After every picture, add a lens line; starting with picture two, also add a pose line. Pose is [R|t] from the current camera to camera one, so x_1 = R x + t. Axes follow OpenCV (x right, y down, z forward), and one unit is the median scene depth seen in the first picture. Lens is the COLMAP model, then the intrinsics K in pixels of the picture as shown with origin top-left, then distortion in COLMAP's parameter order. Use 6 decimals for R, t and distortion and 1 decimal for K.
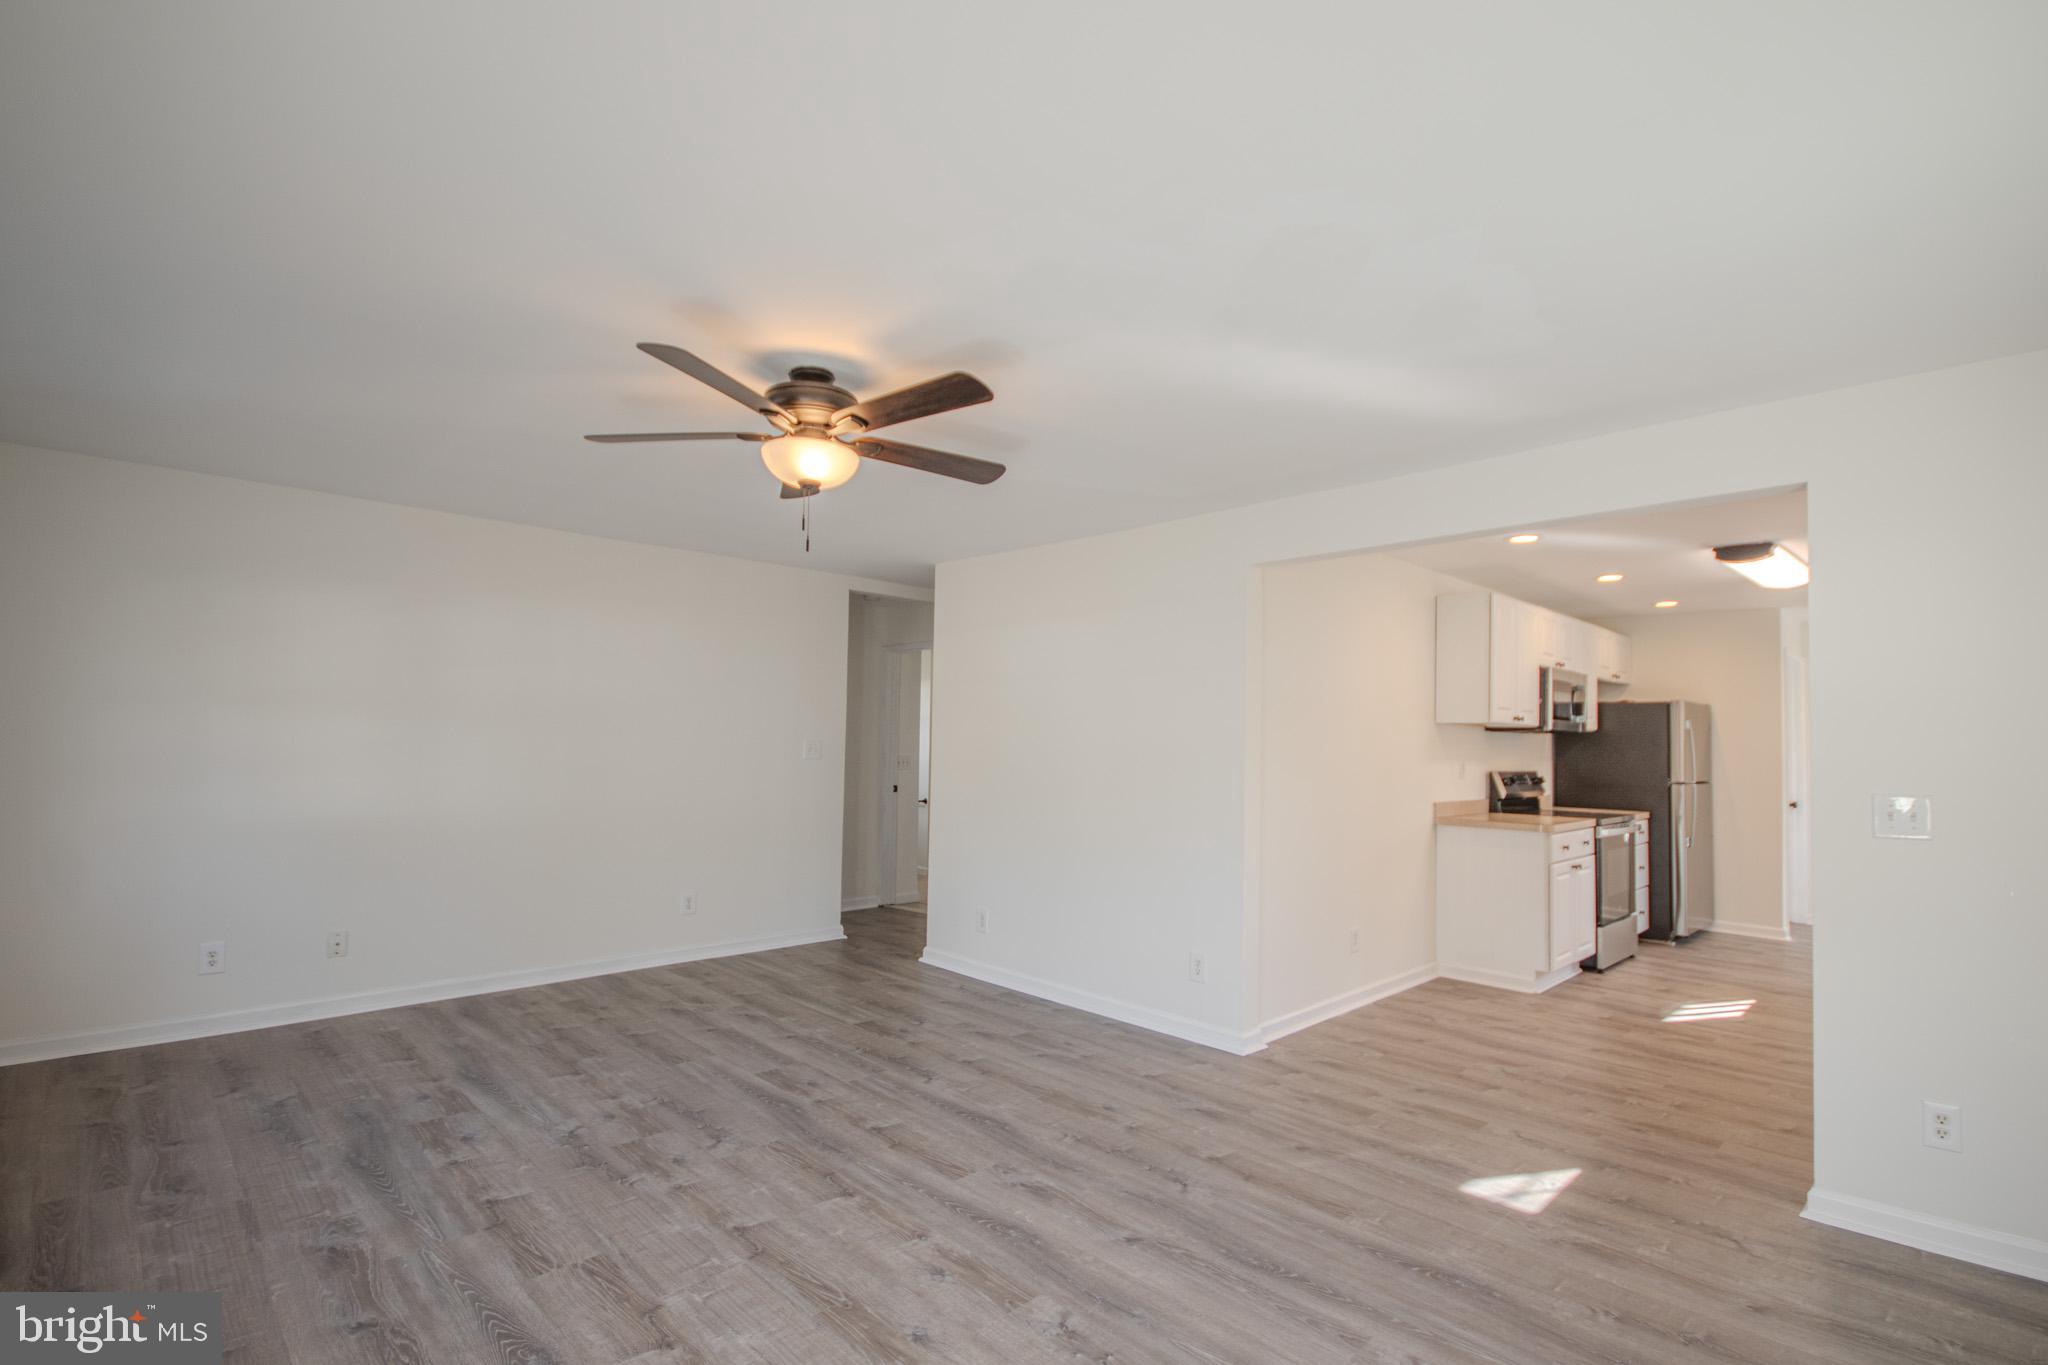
lens RADIAL K [[960.3, 0, 1008.8], [0, 960.3, 713.8], [0, 0, 1]] dist [-0.000652, -0.000950]
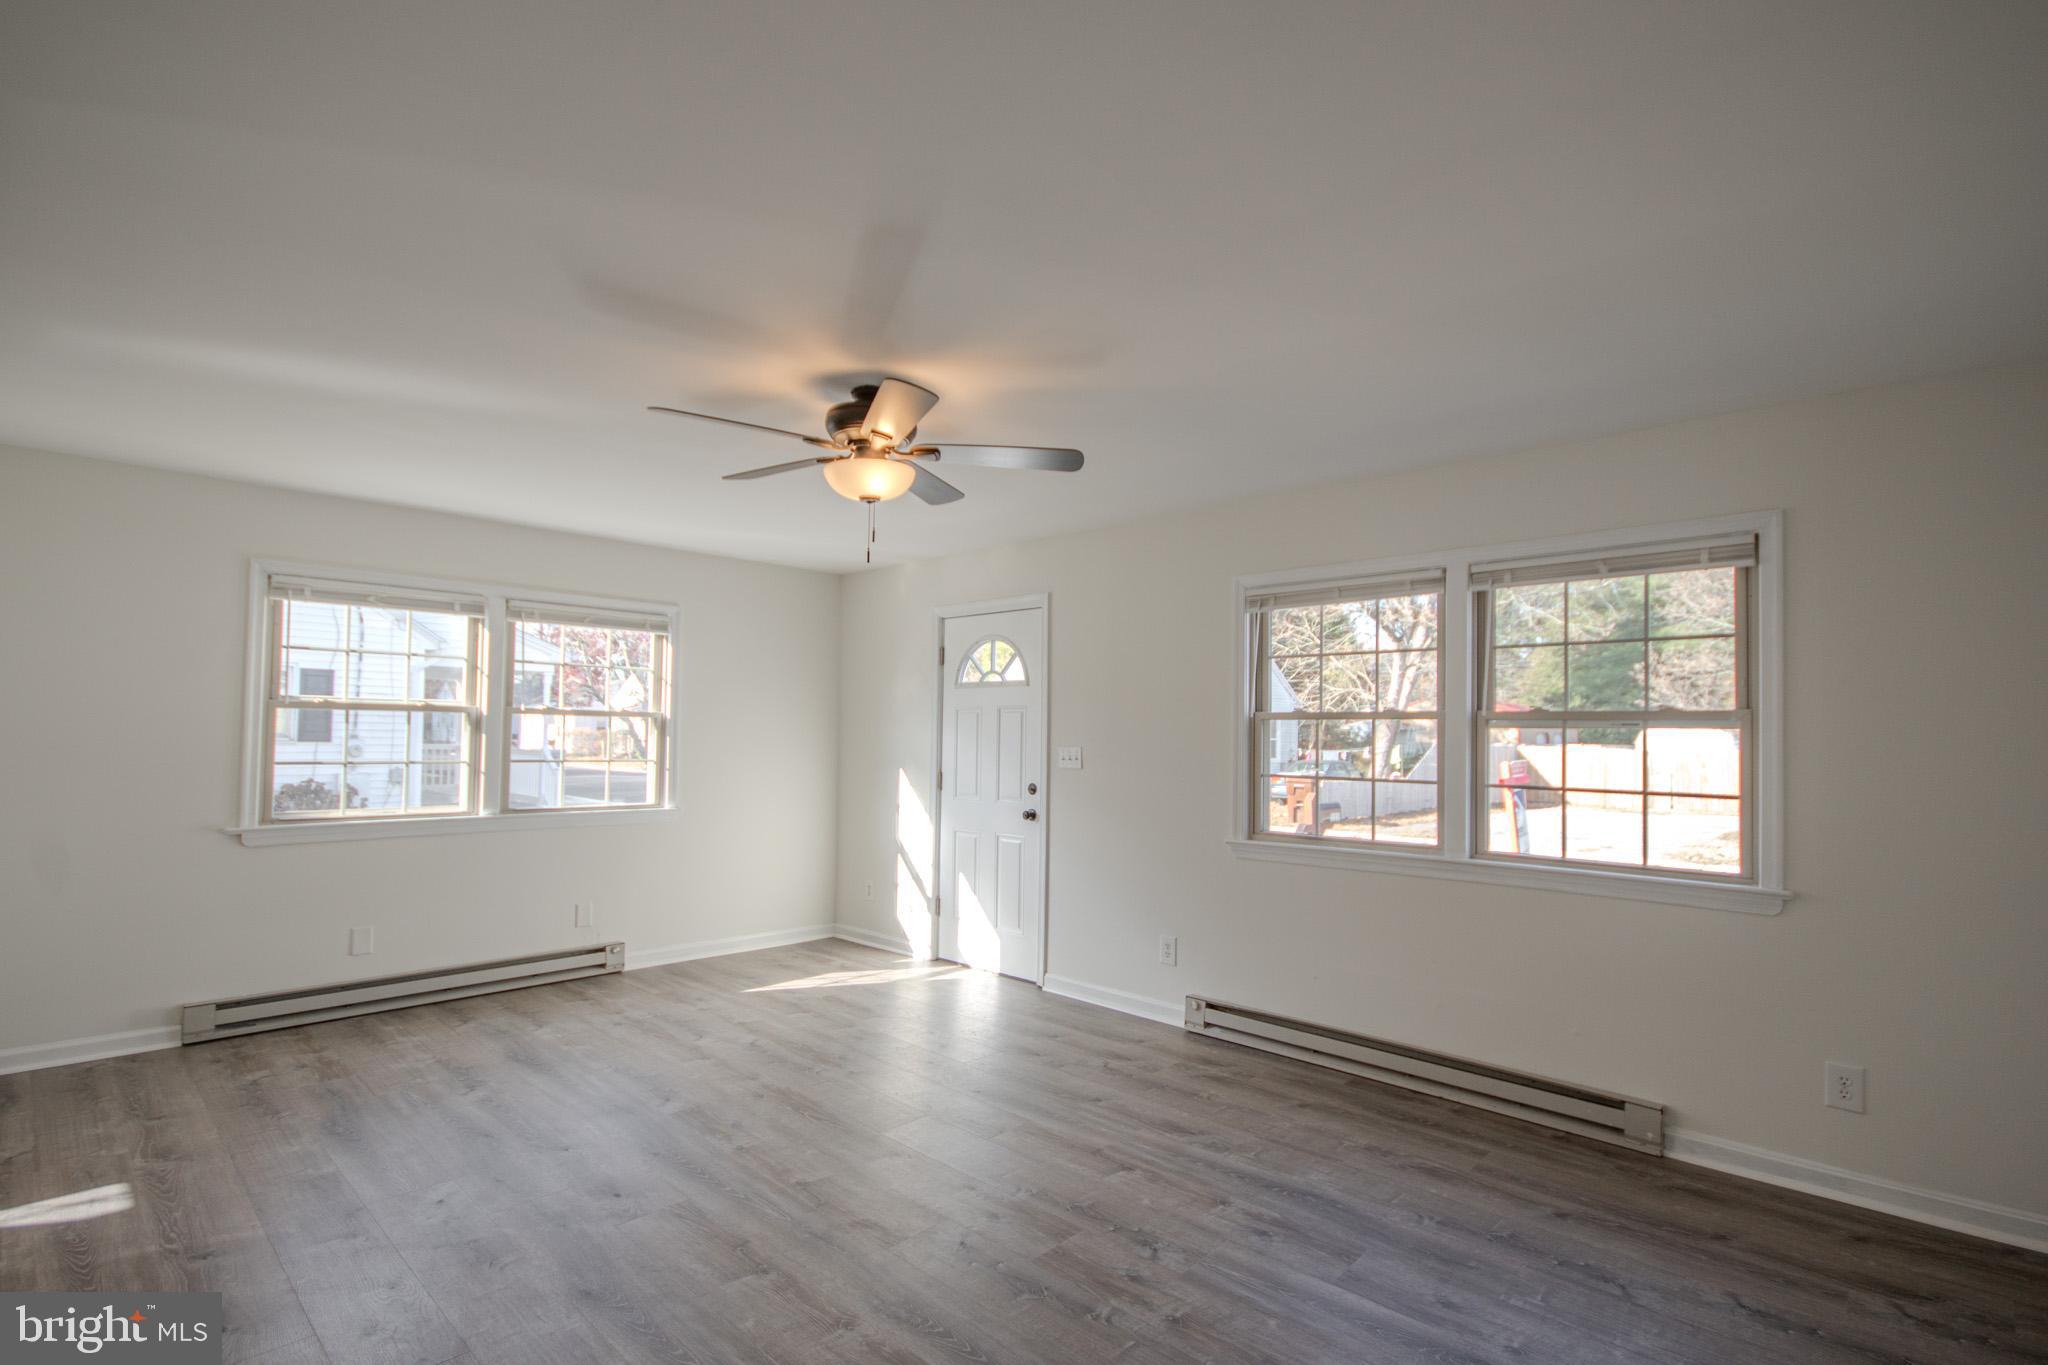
lens RADIAL K [[948.4, 0, 1030.0], [0, 948.4, 706.4], [0, 0, 1]] dist [-0.003947, -0.000591]
pose [[-0.997547, -0.034344, -0.061004, -0.266071], [-0.030584, 0.997637, -0.061527, 0.036813], [0.062973, -0.059511, -0.996239, 1.648422]]
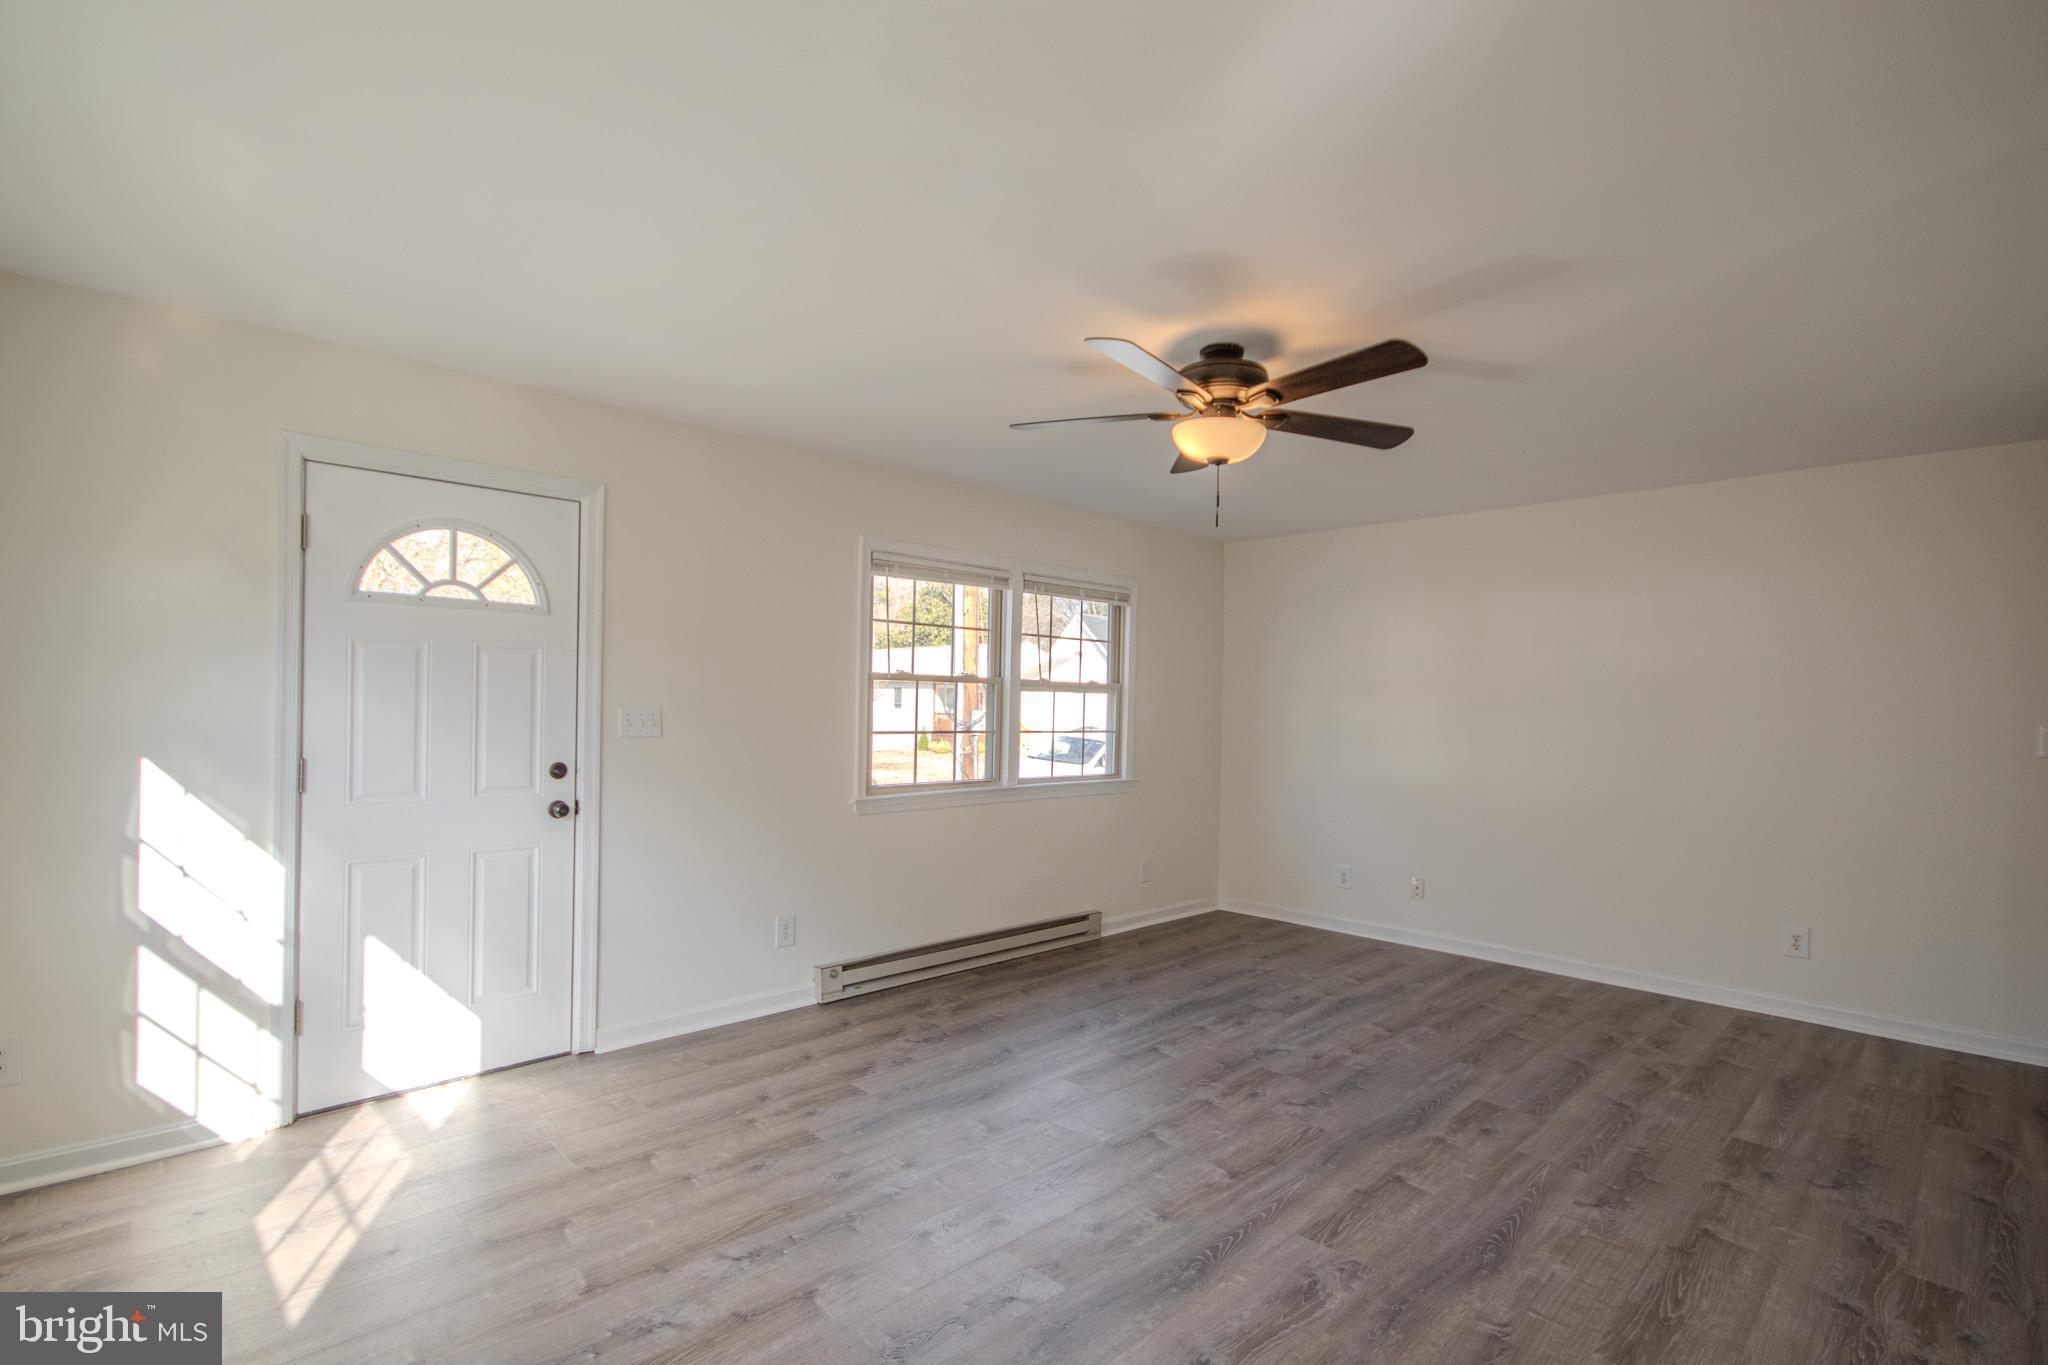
lens RADIAL K [[948.4, 0, 1030.0], [0, 948.4, 706.4], [0, 0, 1]] dist [-0.003947, -0.000591]
pose [[0.017267, -0.015151, -0.999736, 0.644716], [0.011233, 0.999825, -0.014959, 0.027066], [0.999788, -0.010972, 0.017434, 0.625865]]
